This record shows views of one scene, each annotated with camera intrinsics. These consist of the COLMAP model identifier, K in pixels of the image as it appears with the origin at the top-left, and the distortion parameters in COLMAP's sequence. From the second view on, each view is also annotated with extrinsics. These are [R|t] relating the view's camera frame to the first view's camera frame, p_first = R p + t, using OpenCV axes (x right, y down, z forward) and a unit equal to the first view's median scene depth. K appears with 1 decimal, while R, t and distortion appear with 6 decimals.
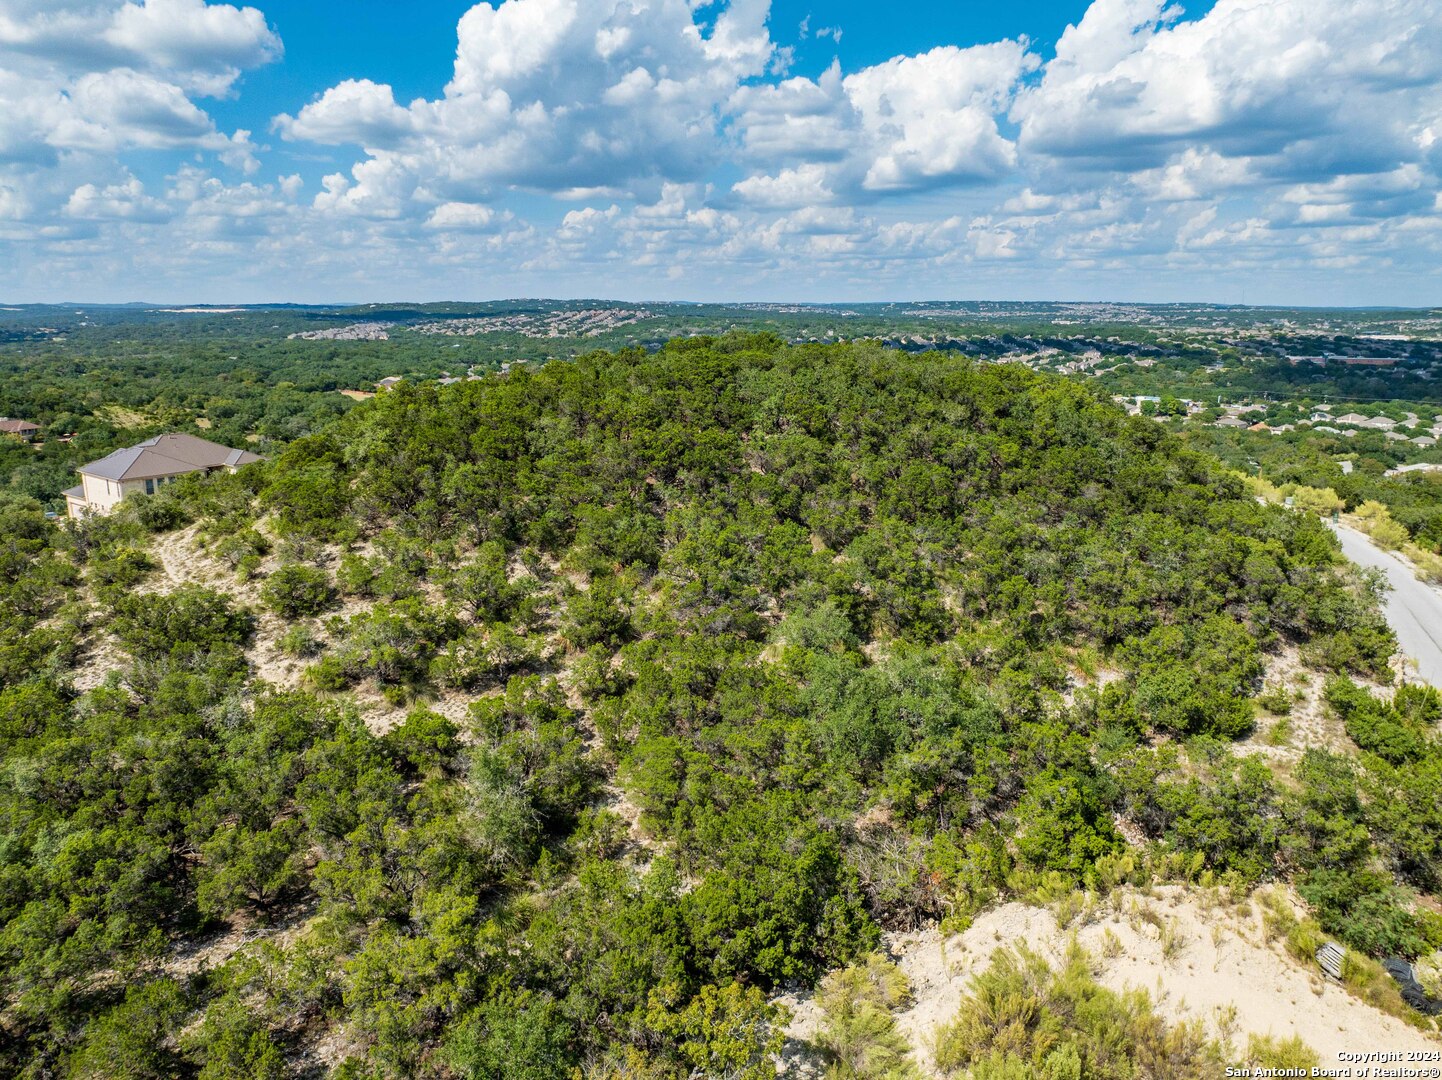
lens RADIAL K [[1014.1, 0, 721.9], [0, 1014.1, 539.6], [0, 0, 1]] dist [-0.047247, 0.016985]
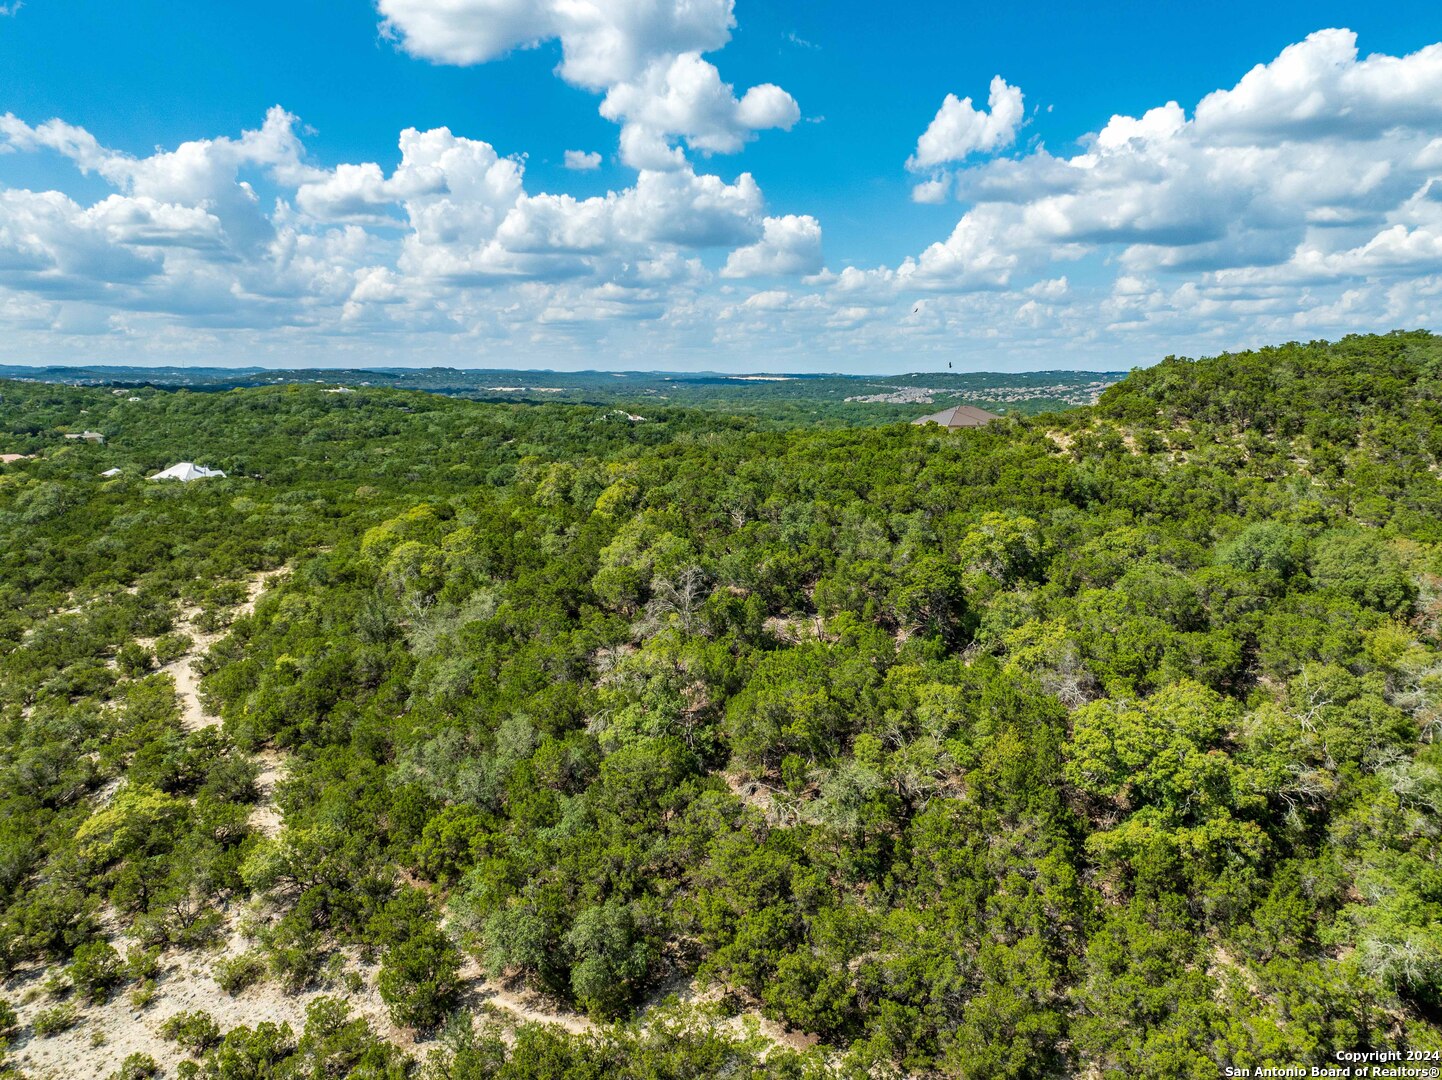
lens RADIAL K [[1014.1, 0, 717.9], [0, 1014.1, 541.1], [0, 0, 1]] dist [-0.047247, 0.016985]
pose [[0.875400, 0.080797, -0.476599, -0.033246], [-0.113210, 0.992780, -0.039637, 0.065758], [0.469955, 0.088654, 0.878227, -0.174337]]
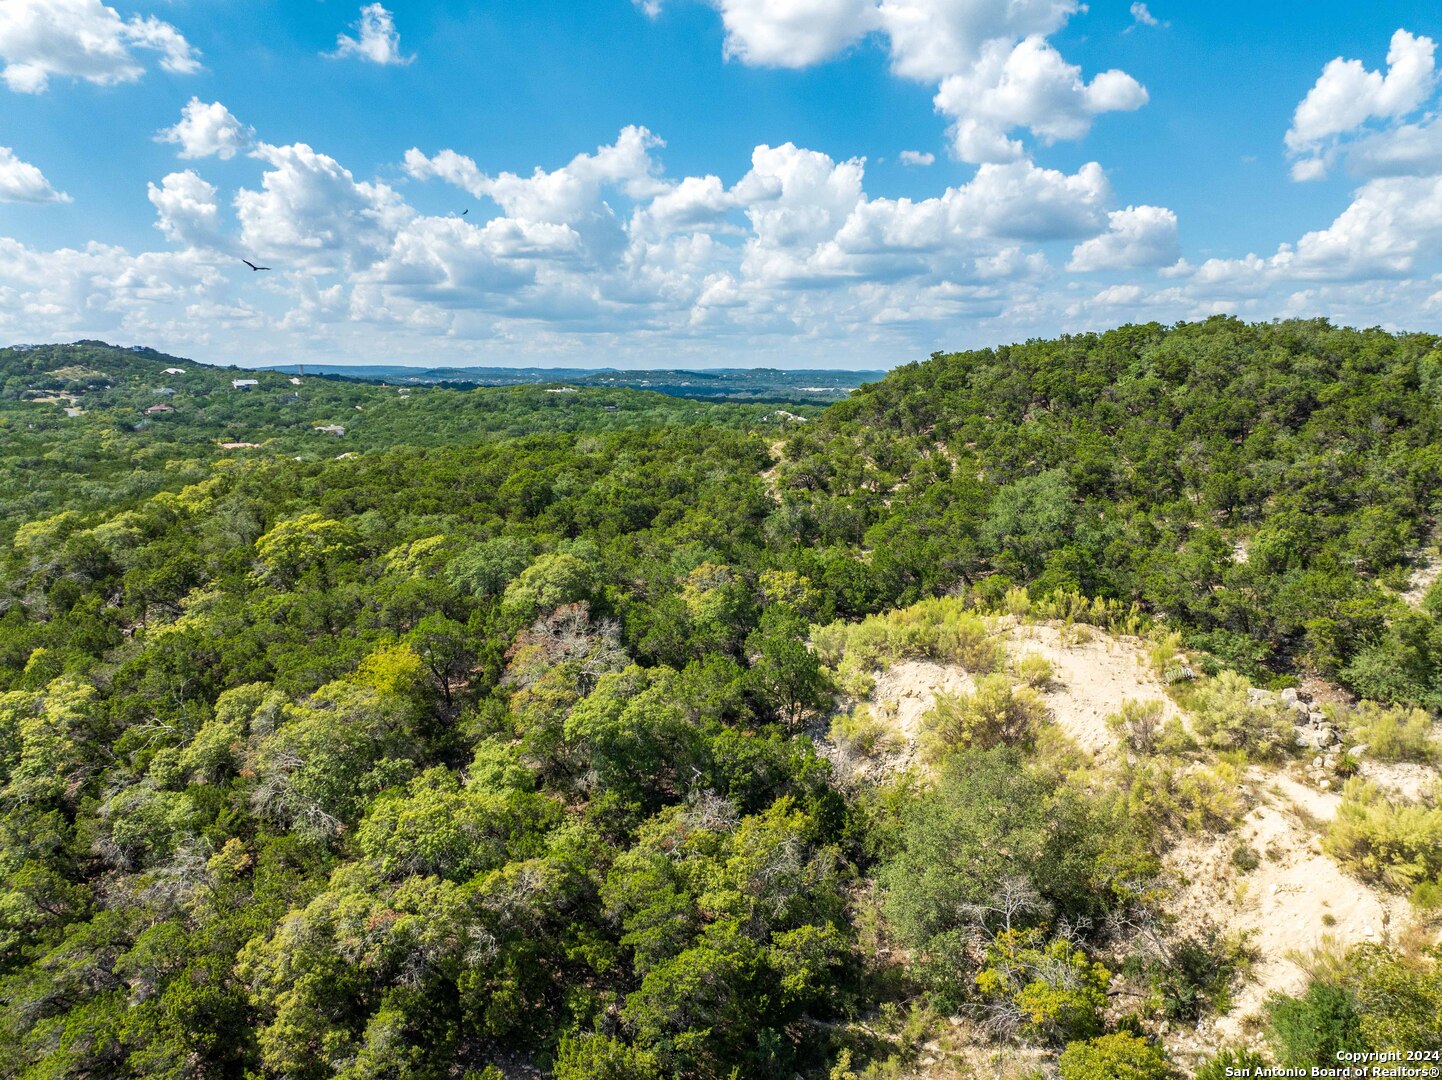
lens RADIAL K [[1014.1, 0, 718.4], [0, 1014.1, 546.6], [0, 0, 1]] dist [-0.047247, 0.016985]
pose [[0.675064, 0.122393, -0.727536, 0.125208], [-0.167199, 0.985865, 0.010712, 0.035664], [0.718563, 0.114413, 0.685986, -0.047884]]
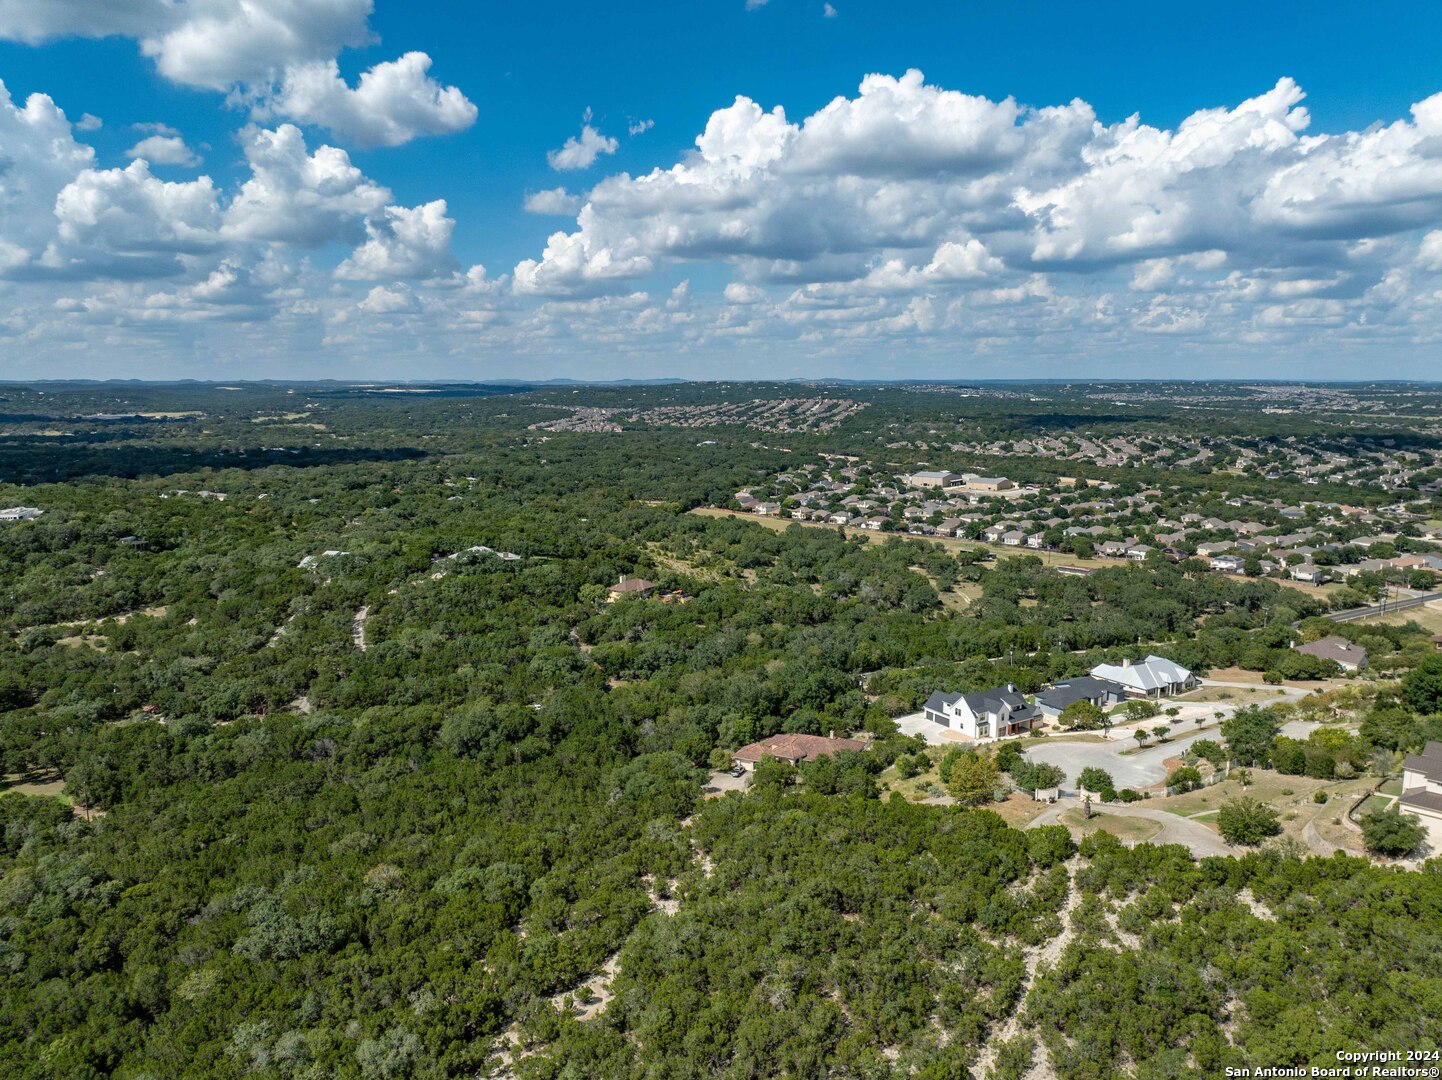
lens RADIAL K [[1014.1, 0, 721.4], [0, 1014.1, 527.3], [0, 0, 1]] dist [-0.047247, 0.016985]
pose [[0.990349, 0.019460, -0.137221, -0.374472], [-0.030824, 0.996222, -0.081184, -0.074244], [0.135123, 0.084630, 0.987208, -0.083152]]
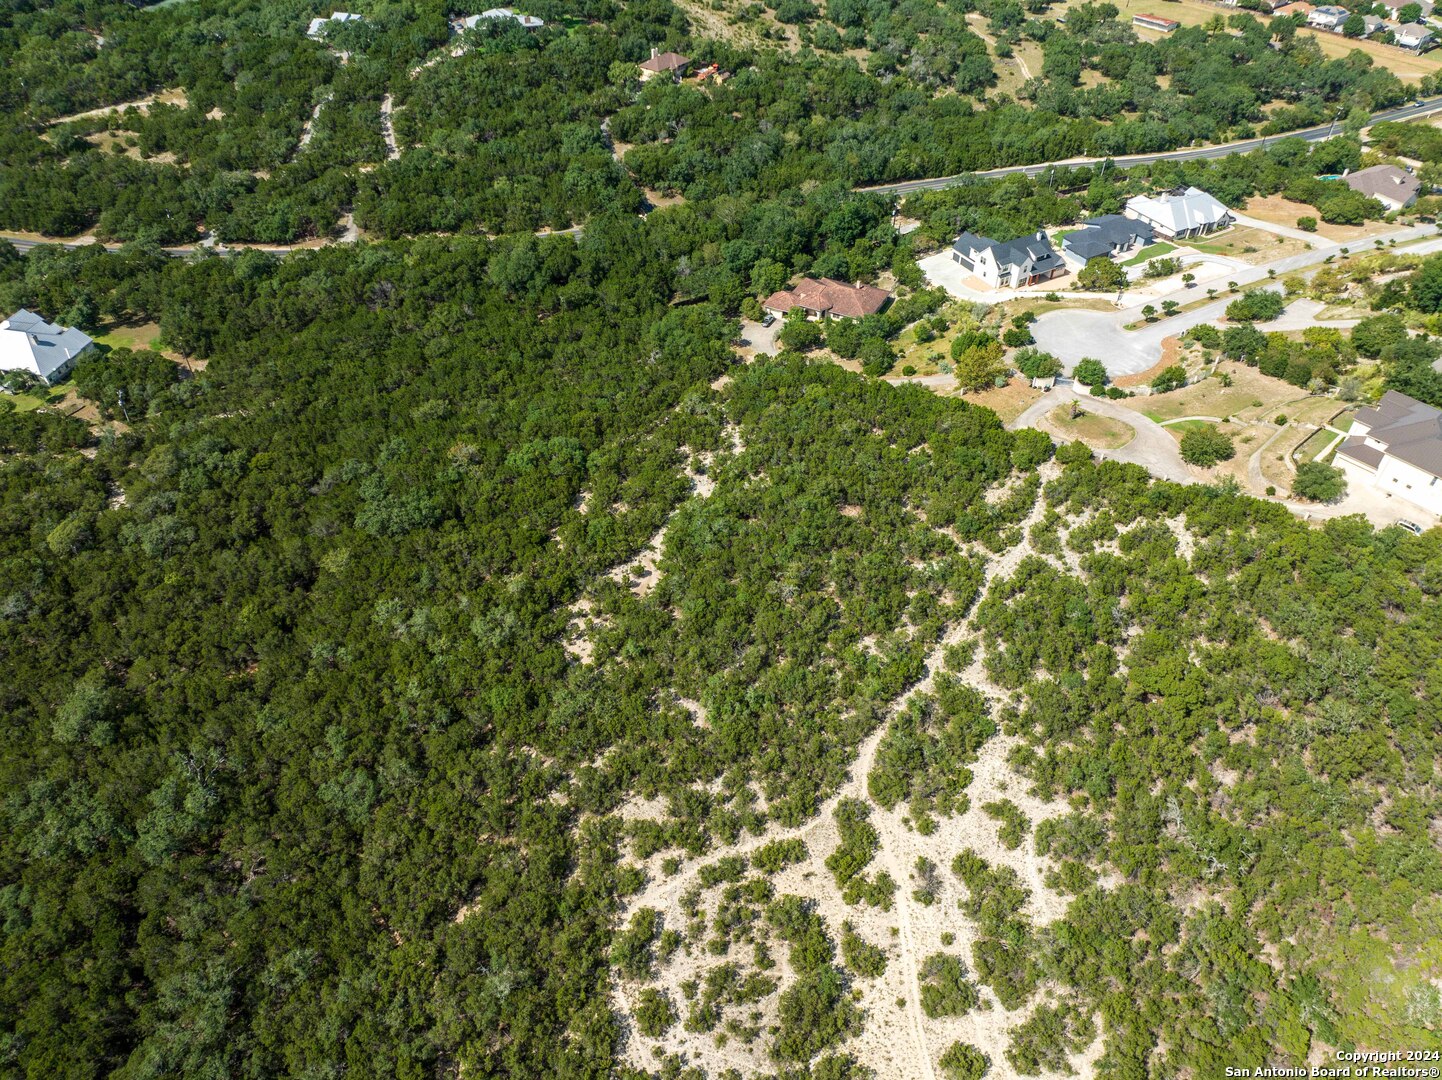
lens RADIAL K [[1014.1, 0, 722.3], [0, 1014.1, 535.2], [0, 0, 1]] dist [-0.047247, 0.016985]
pose [[0.984282, 0.125398, -0.124354, -0.375028], [-0.047230, 0.865408, 0.498838, -0.173642], [0.170170, -0.485124, 0.857728, -0.102820]]
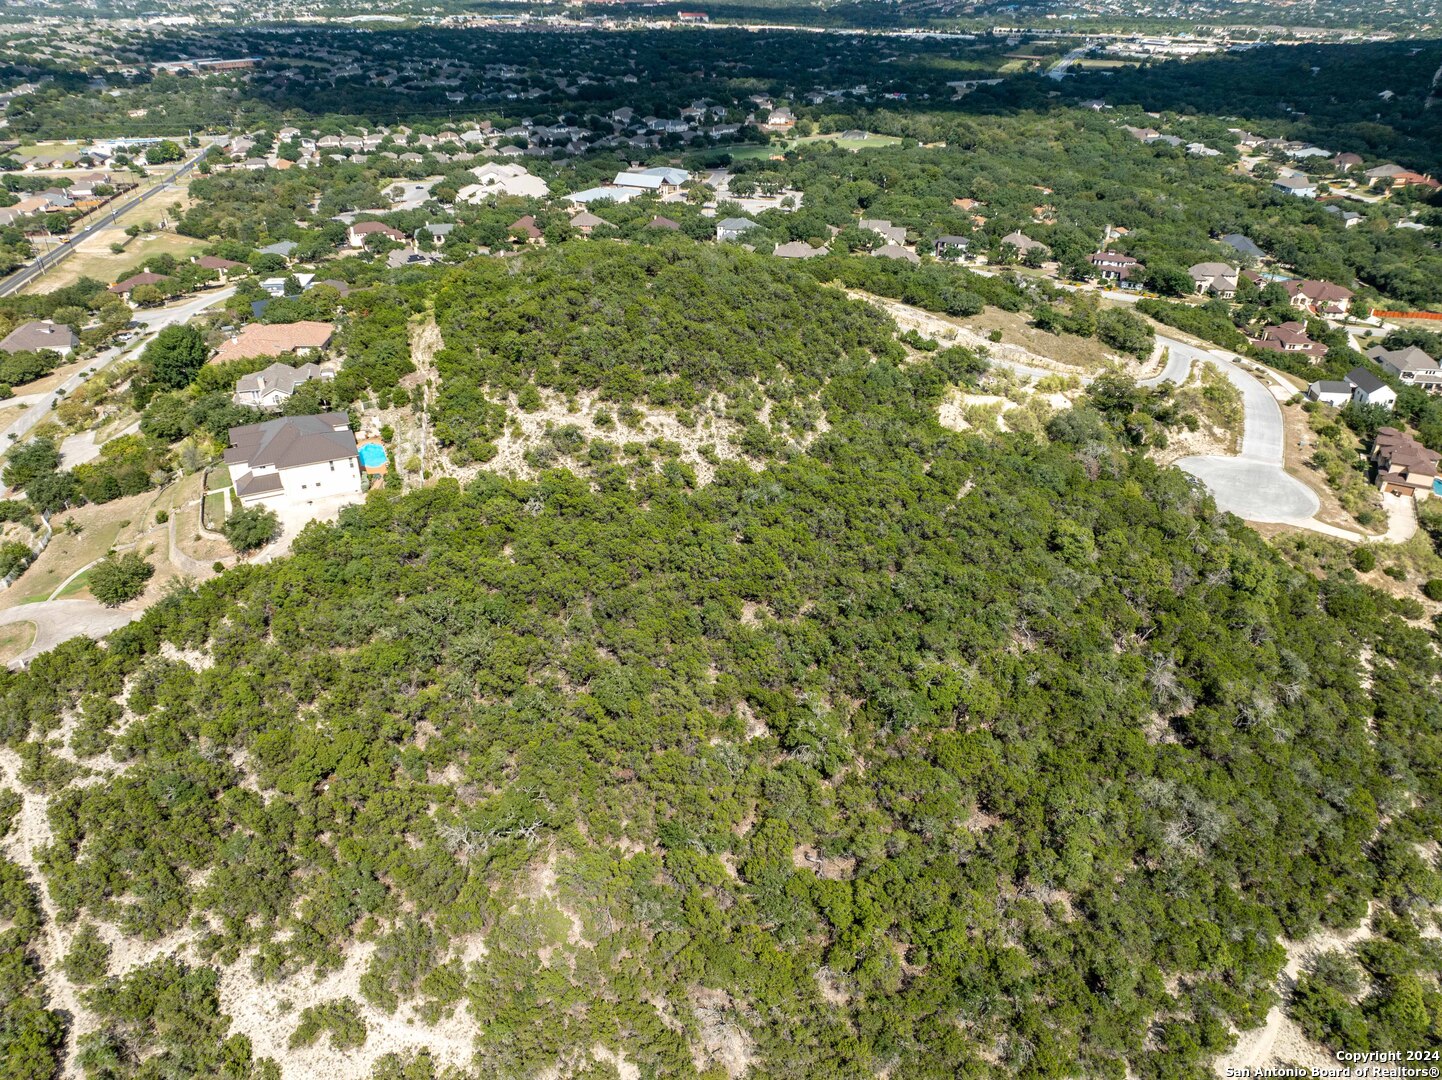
lens RADIAL K [[1014.1, 0, 718.9], [0, 1014.1, 534.4], [0, 0, 1]] dist [-0.047247, 0.016985]
pose [[0.463170, -0.435613, 0.771826, -0.401204], [0.191352, 0.899482, 0.392831, -0.115921], [-0.865366, -0.034257, 0.499968, -0.046982]]
